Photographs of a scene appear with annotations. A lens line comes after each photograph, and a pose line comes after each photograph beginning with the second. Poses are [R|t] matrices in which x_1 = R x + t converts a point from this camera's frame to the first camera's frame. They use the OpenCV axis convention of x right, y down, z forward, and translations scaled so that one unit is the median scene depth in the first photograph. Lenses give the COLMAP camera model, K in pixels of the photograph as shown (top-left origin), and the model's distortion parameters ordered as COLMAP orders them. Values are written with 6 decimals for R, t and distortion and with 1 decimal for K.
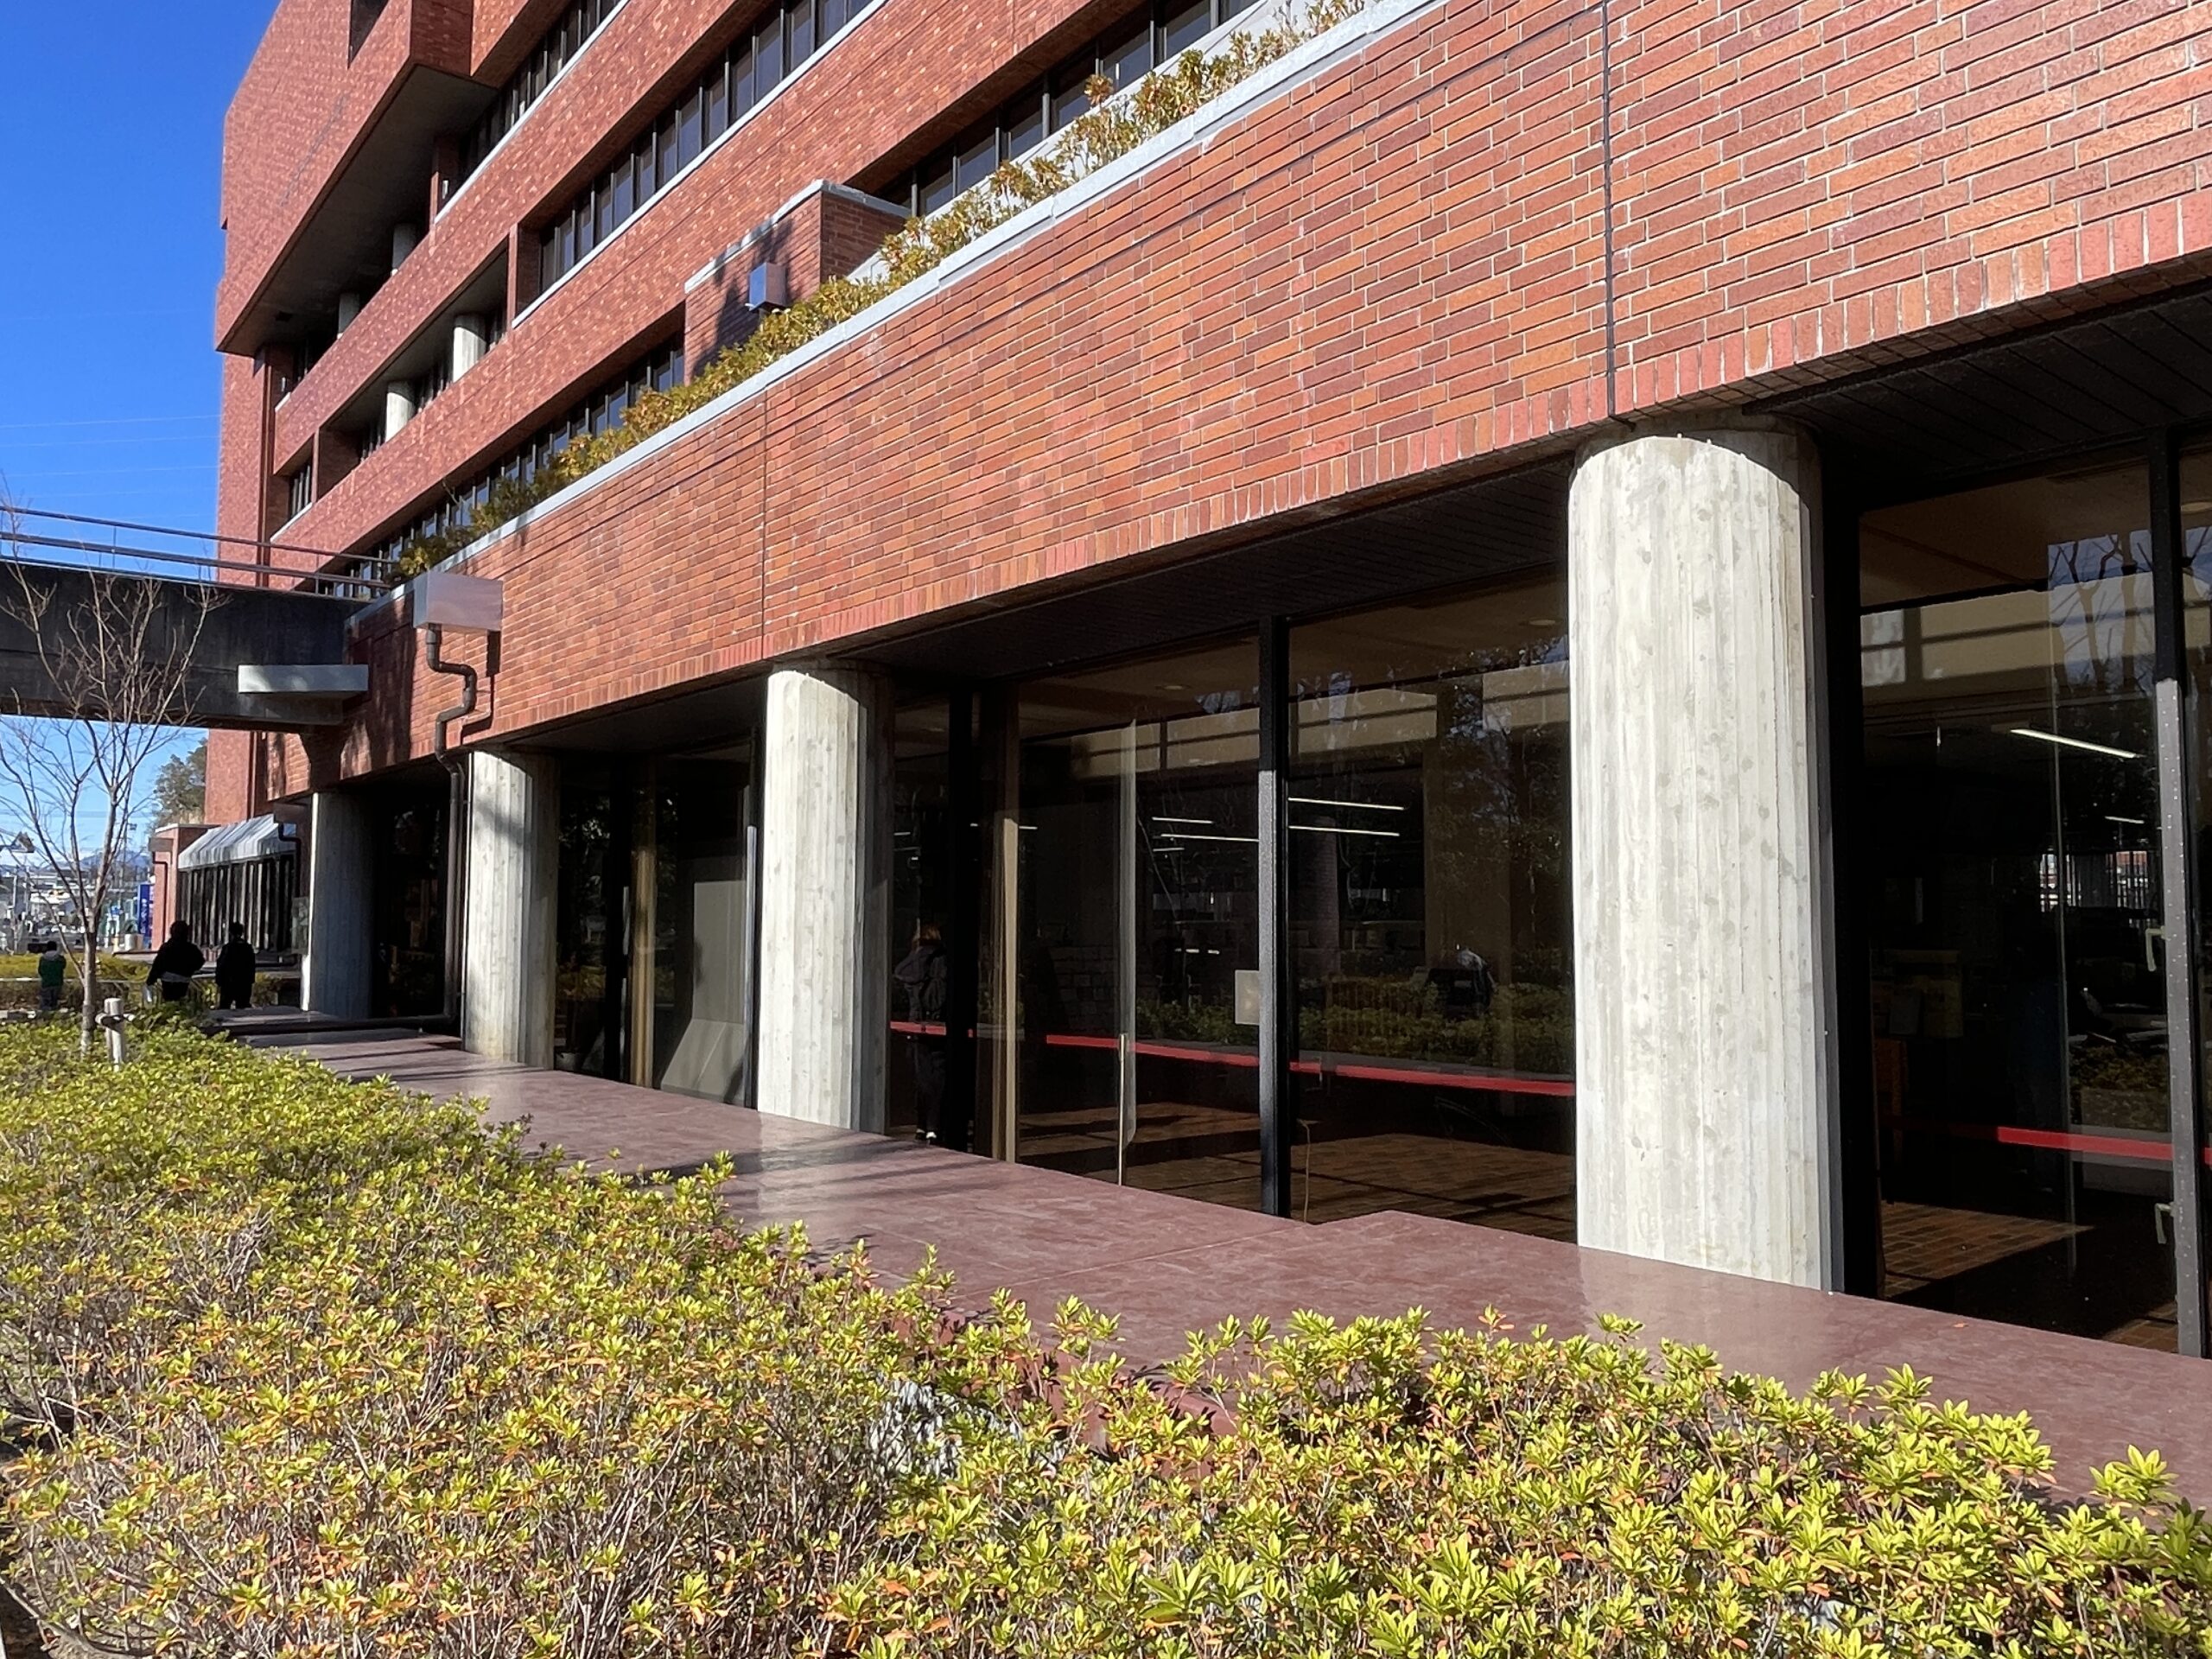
lens RADIAL K [[1611.3, 0, 1086.6], [0, 1611.3, 850.9], [0, 0, 1]] dist [0.008314, -0.019891]
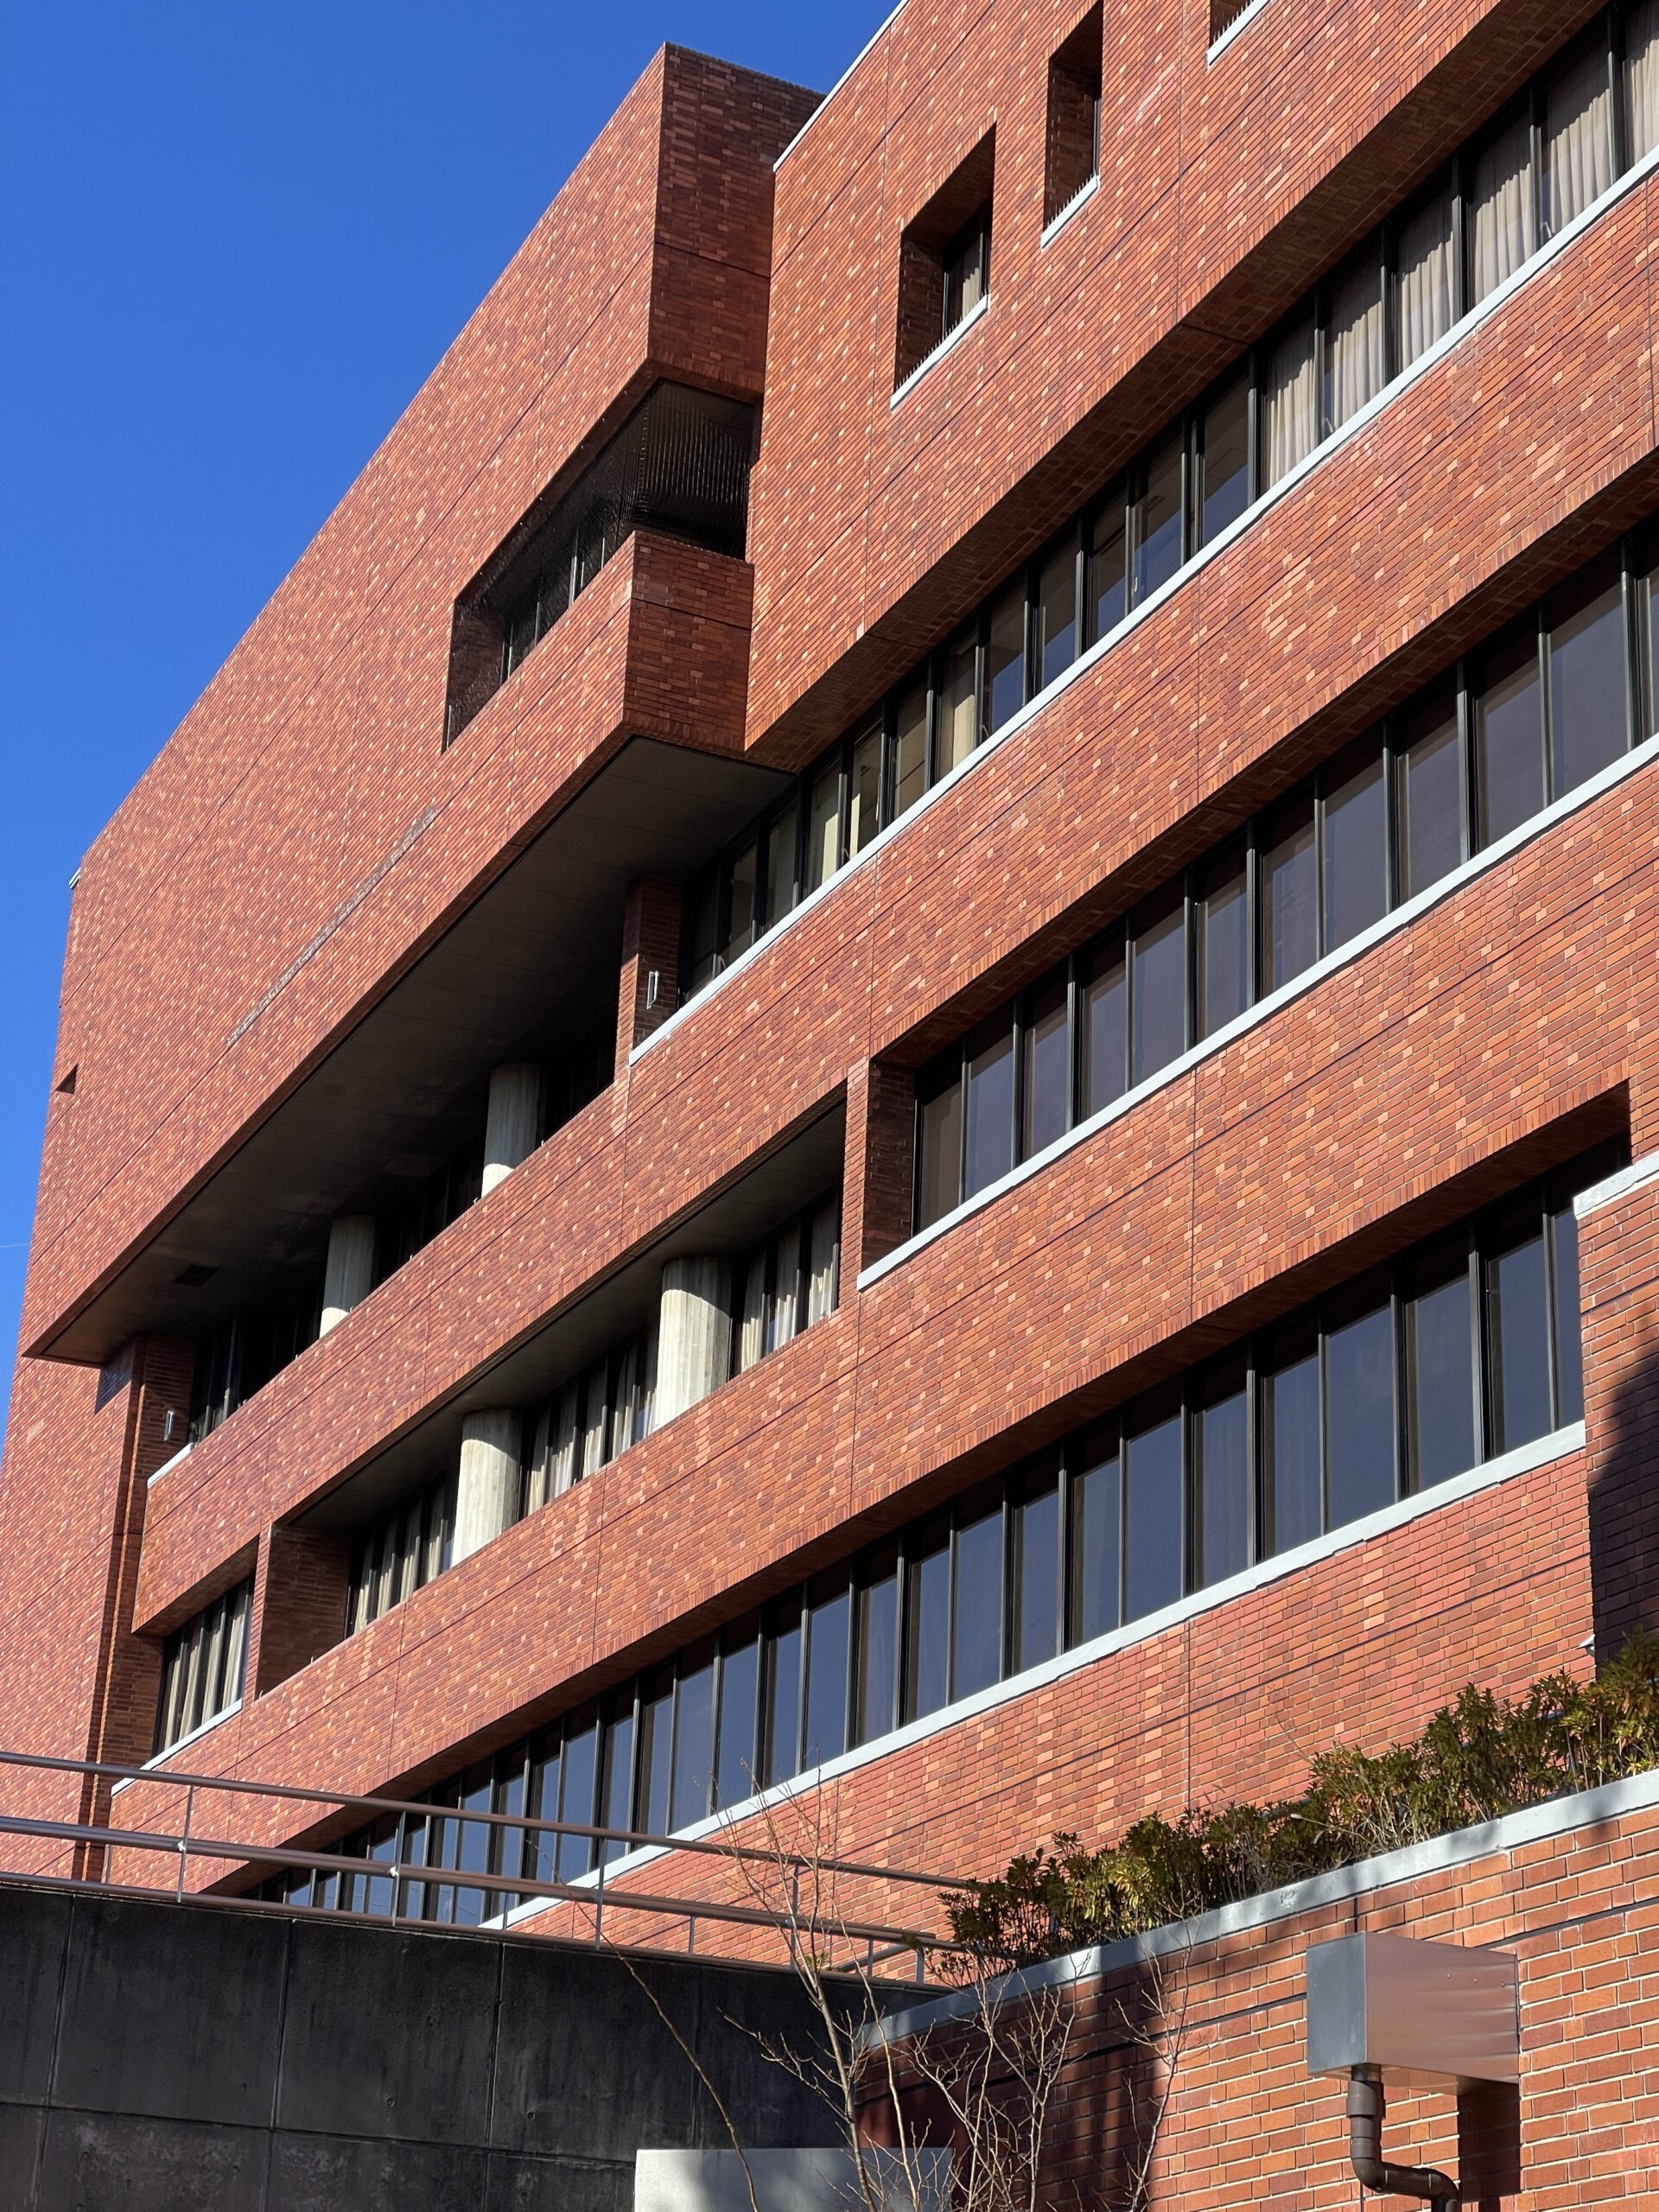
lens RADIAL K [[4178.0, 0, 828.2], [0, 4178.0, 1102.5], [0, 0, 1]] dist [0.248818, 0.000000]
pose [[0.974230, -0.054090, -0.218975, -0.345828], [-0.021613, 0.943967, -0.329331, -0.017780], [0.224519, 0.325577, 0.918472, -0.102486]]
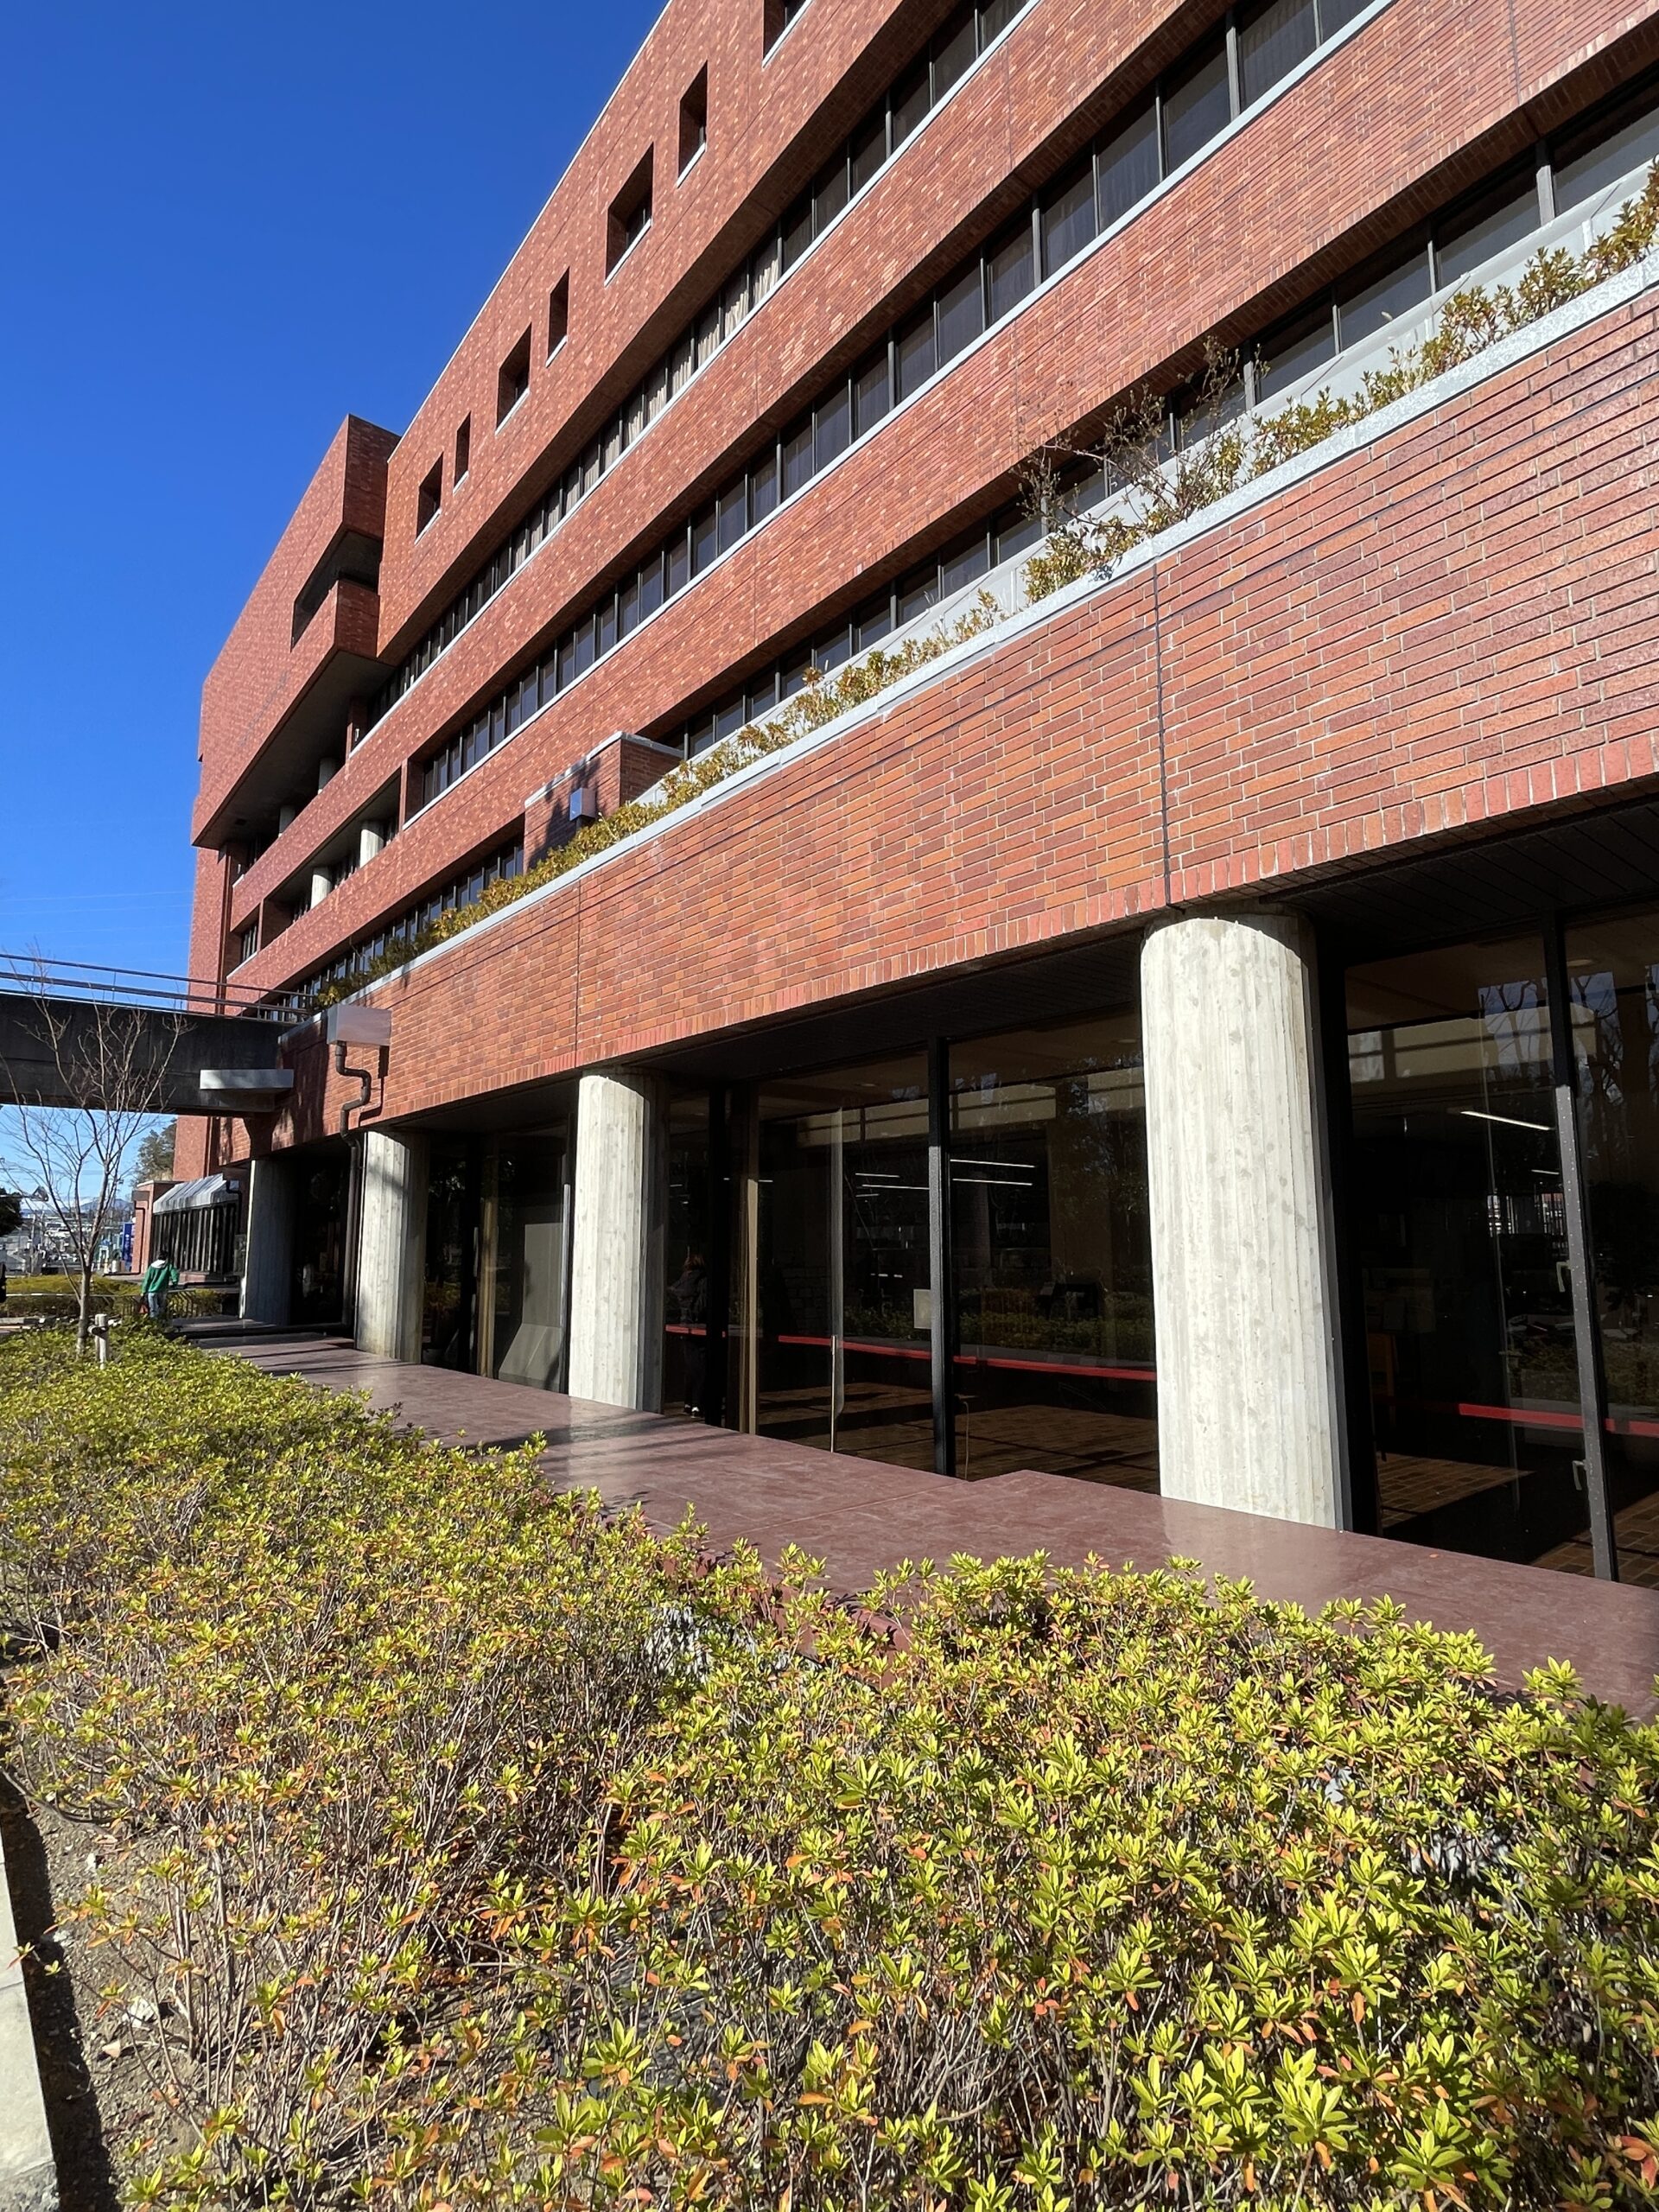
lens RADIAL K [[1154.8, 0, 825.4], [0, 1154.8, 1115.9], [0, 0, 1]] dist [-0.004051, -0.000258]
pose [[0.999892, -0.004690, 0.013936, 0.002267], [0.005631, 0.997652, -0.068250, -0.006088], [-0.013584, 0.068321, 0.997571, -0.002913]]
